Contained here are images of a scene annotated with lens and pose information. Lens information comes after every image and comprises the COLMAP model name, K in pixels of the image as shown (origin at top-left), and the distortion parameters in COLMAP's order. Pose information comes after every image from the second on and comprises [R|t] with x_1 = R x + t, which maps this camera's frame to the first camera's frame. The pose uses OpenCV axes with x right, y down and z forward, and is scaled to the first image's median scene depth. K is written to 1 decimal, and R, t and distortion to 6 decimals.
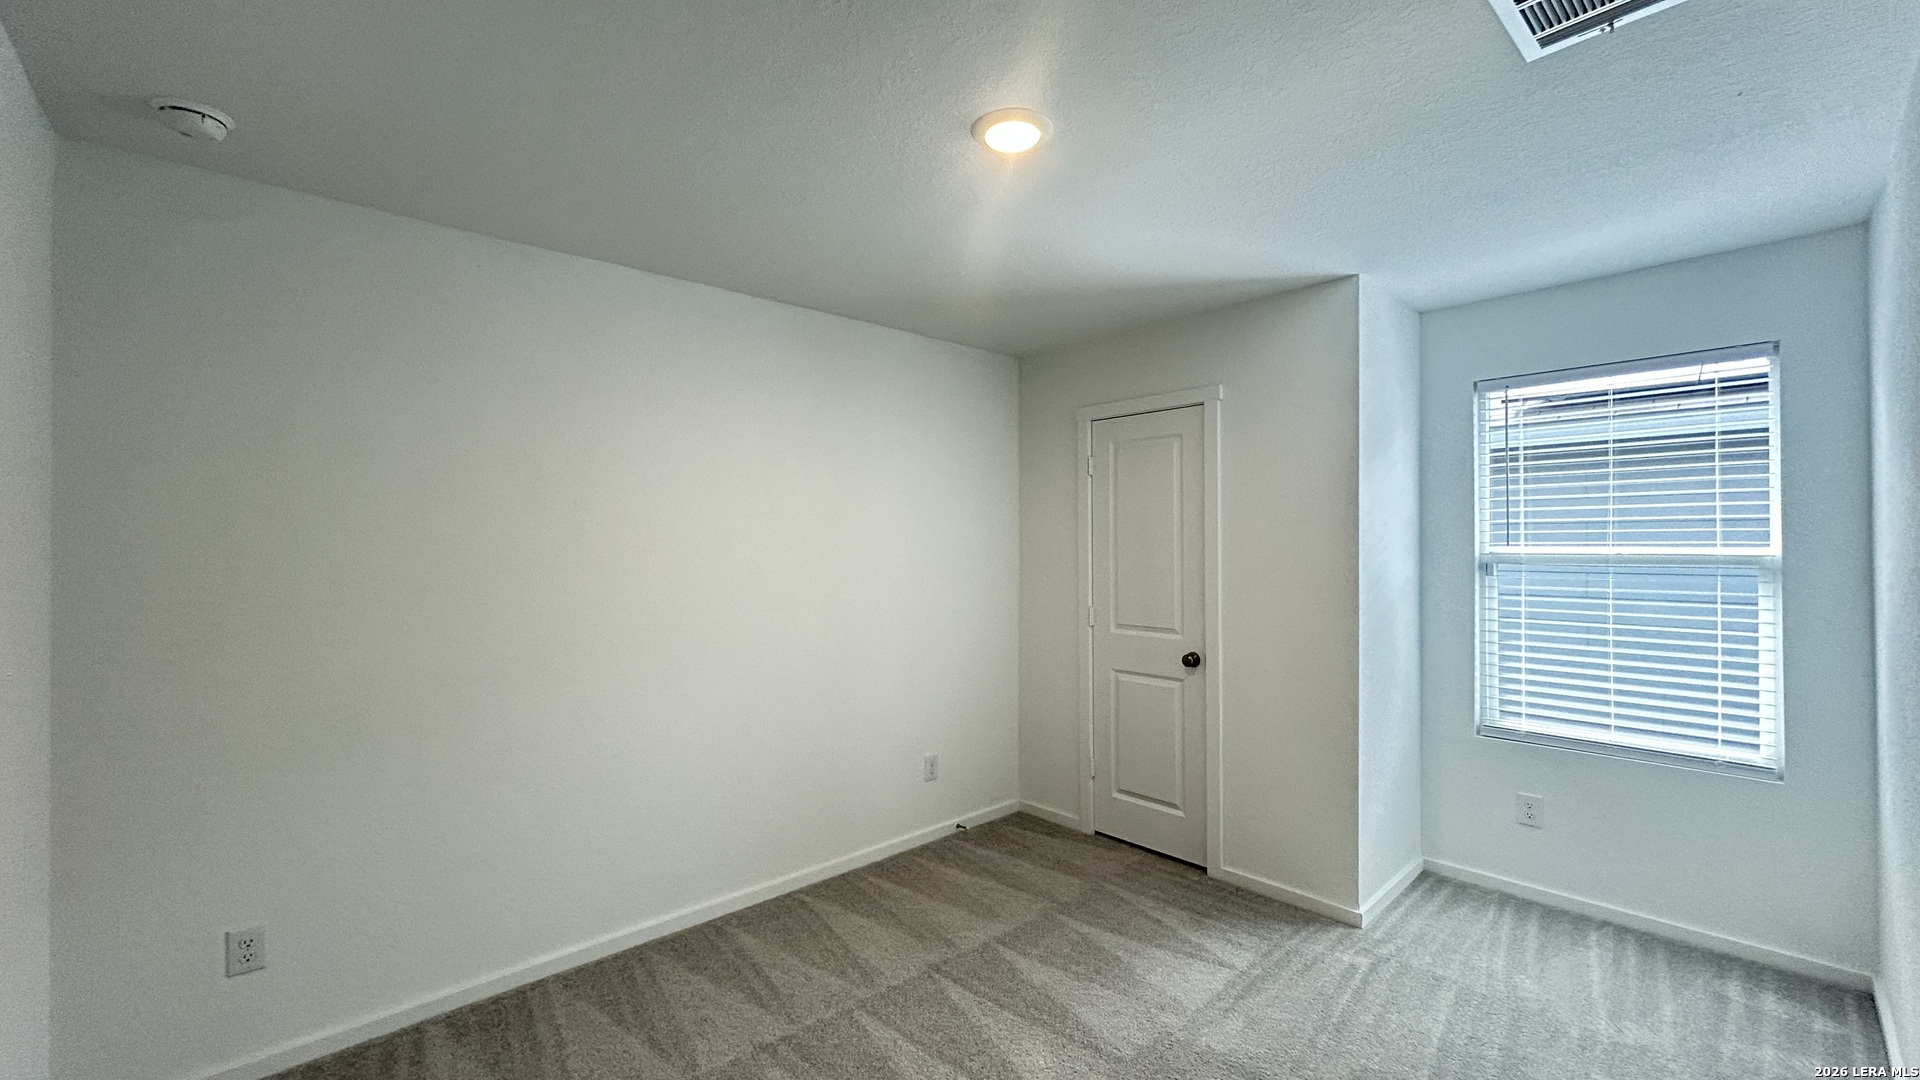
lens RADIAL K [[773.8, 0, 964.0], [0, 773.8, 539.5], [0, 0, 1]] dist [0.006869, 0.000118]
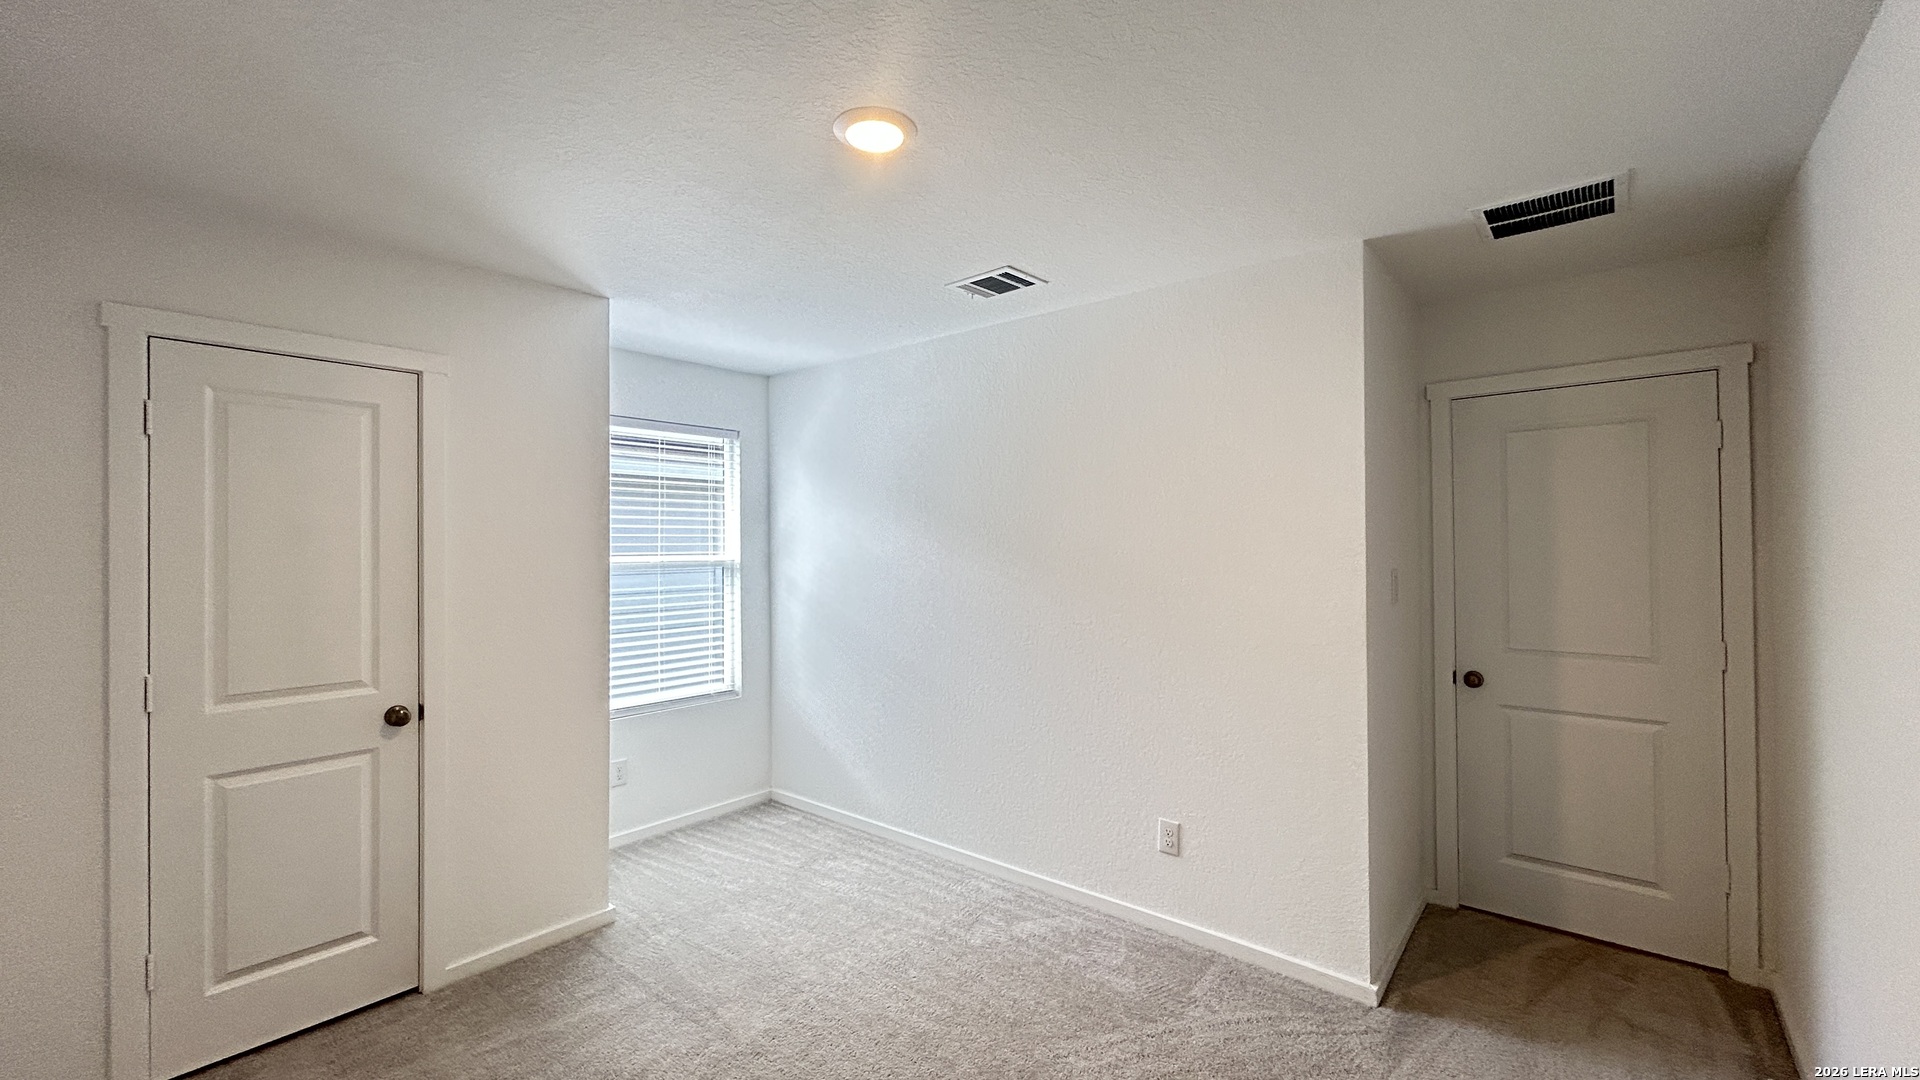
lens RADIAL K [[773.8, 0, 964.0], [0, 773.8, 539.5], [0, 0, 1]] dist [0.006869, 0.000118]
pose [[-0.119805, 0.011803, 0.992727, -0.575072], [0.002122, 0.999930, -0.011633, -0.002743], [-0.992795, 0.000713, -0.119822, 0.635555]]
